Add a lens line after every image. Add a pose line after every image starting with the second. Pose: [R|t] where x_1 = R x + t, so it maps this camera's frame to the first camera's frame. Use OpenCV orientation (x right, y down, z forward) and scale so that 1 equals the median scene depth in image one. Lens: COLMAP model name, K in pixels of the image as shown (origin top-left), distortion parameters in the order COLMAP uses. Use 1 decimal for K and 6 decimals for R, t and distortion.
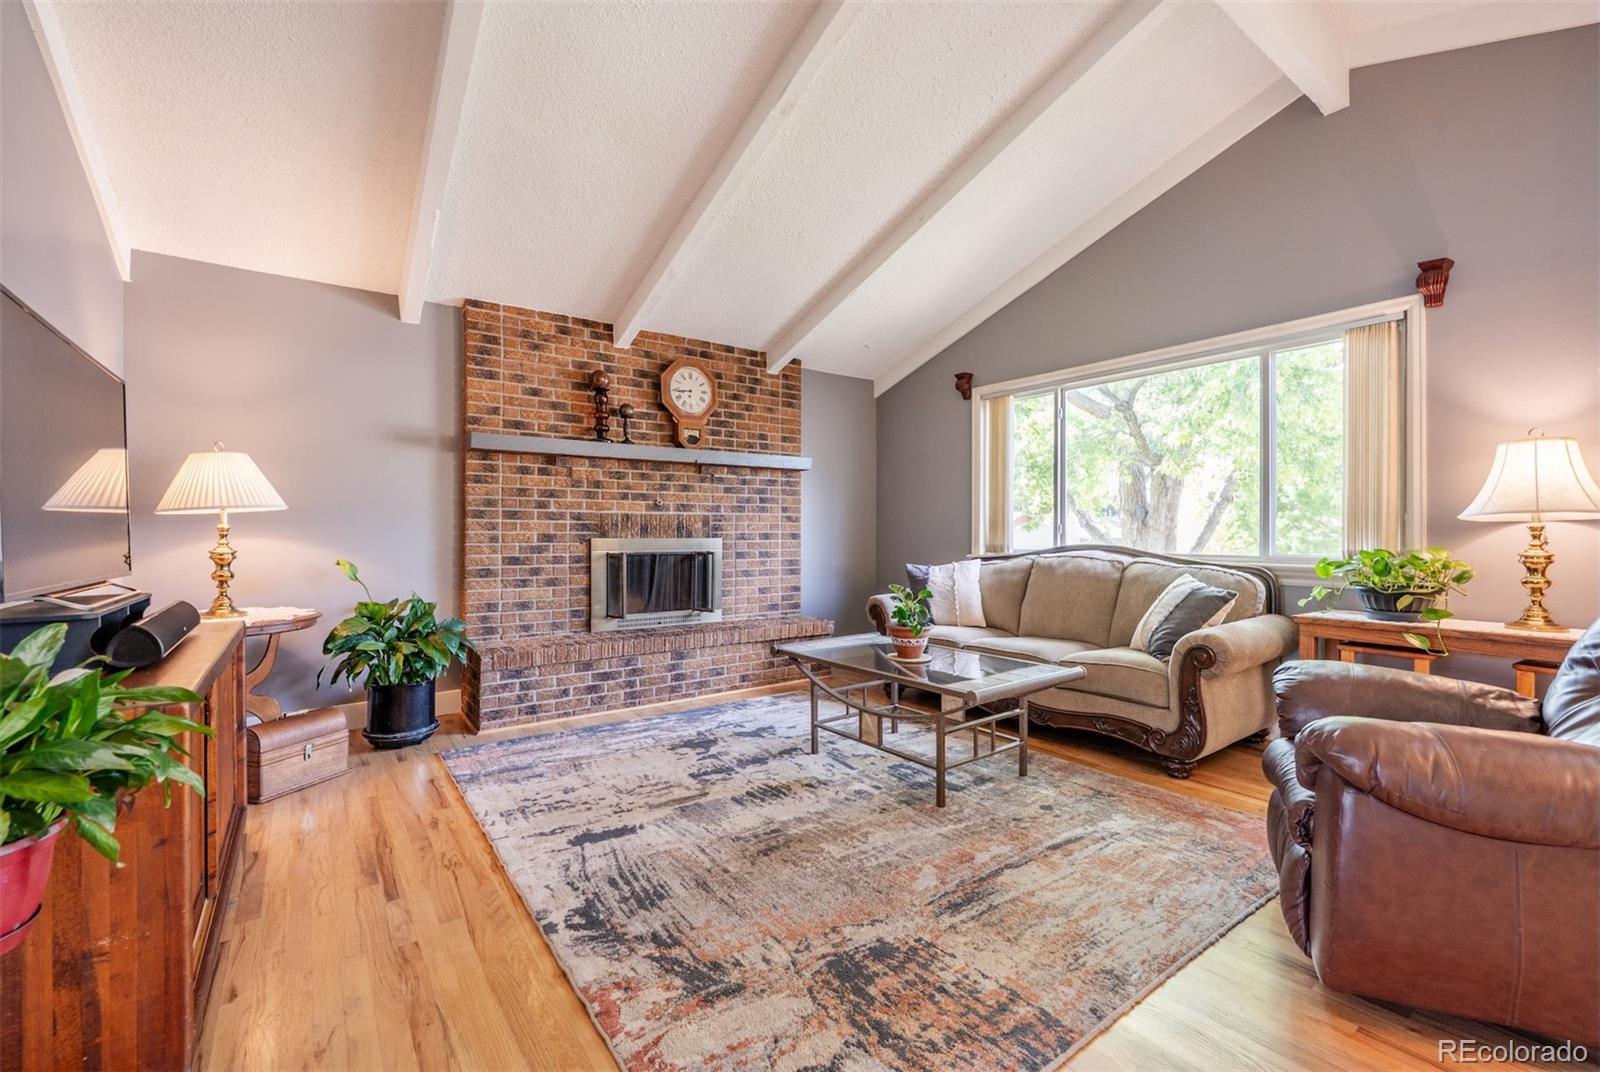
lens RADIAL K [[664.8, 0, 829.1], [0, 664.8, 532.2], [0, 0, 1]] dist [-0.003467, 0.000729]
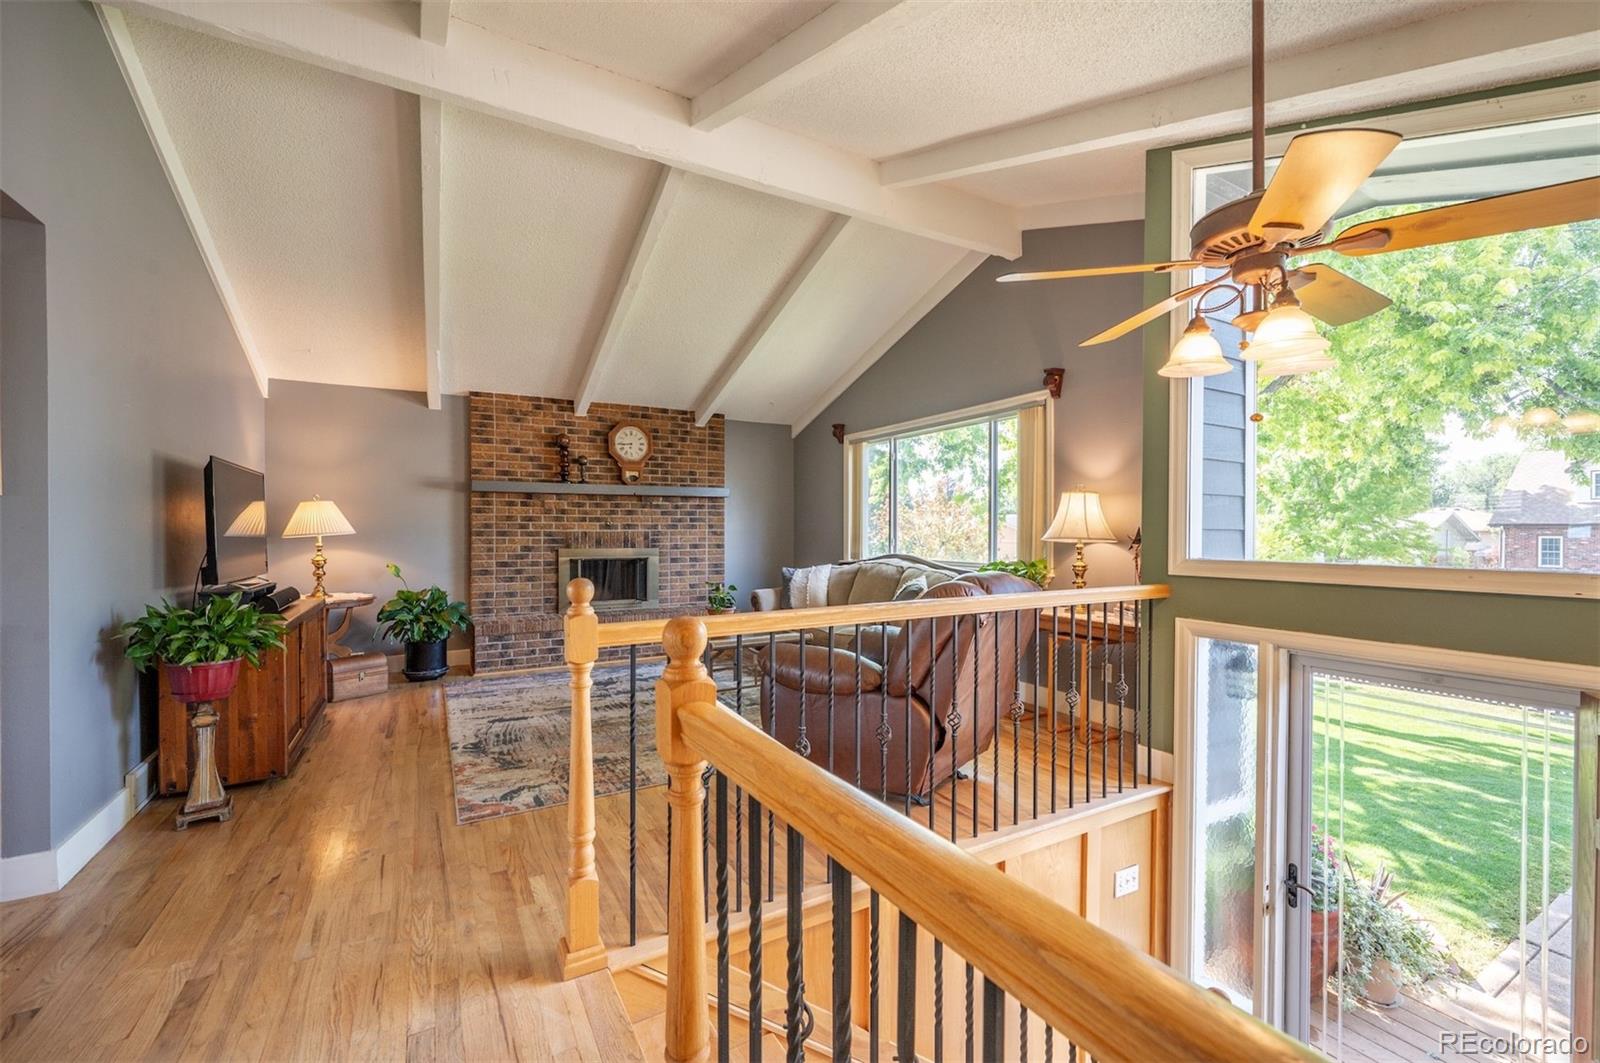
lens RADIAL K [[659.4, 0, 842.0], [0, 659.4, 537.7], [0, 0, 1]] dist [-0.002198, 0.000877]
pose [[0.994696, -0.000476, -0.102856, 0.525817], [0.001335, 0.999965, 0.008288, -0.034198], [0.102849, -0.008381, 0.994662, -0.478201]]
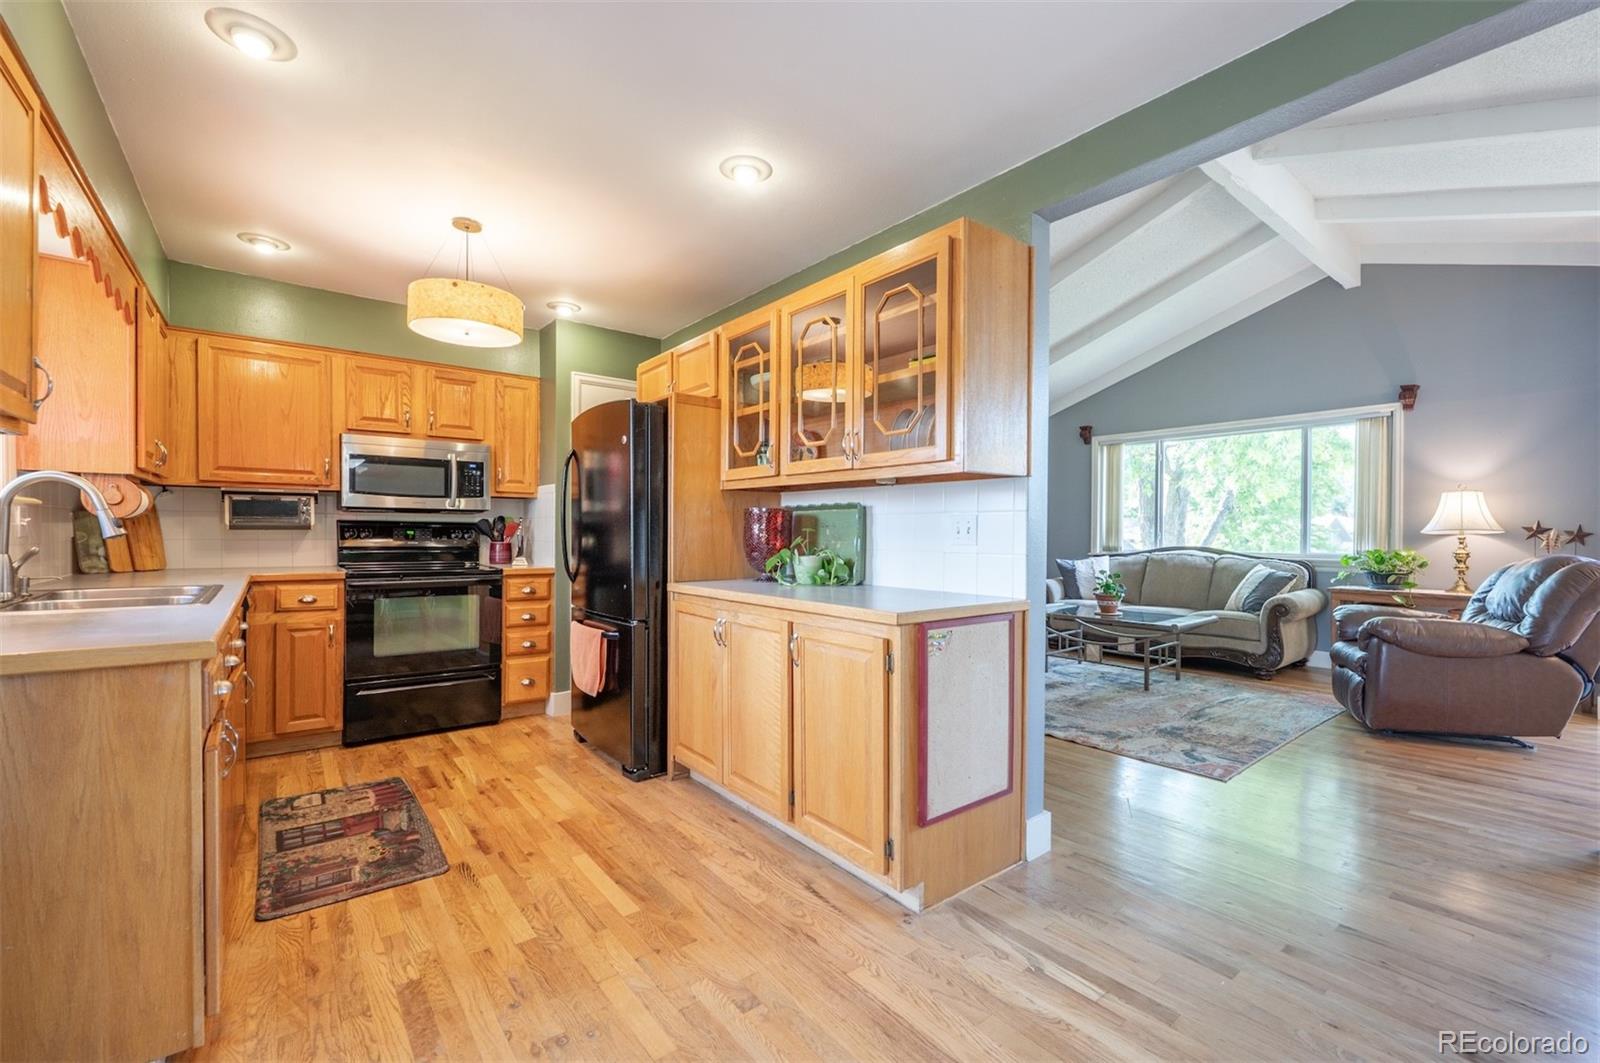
lens RADIAL K [[659.4, 0, 838.2], [0, 659.4, 538.0], [0, 0, 1]] dist [-0.002198, 0.000877]
pose [[0.998831, 0.003133, 0.048242, -0.603162], [-0.003548, 0.999957, 0.008513, -0.013265], [-0.048213, -0.008674, 0.998799, -0.596930]]
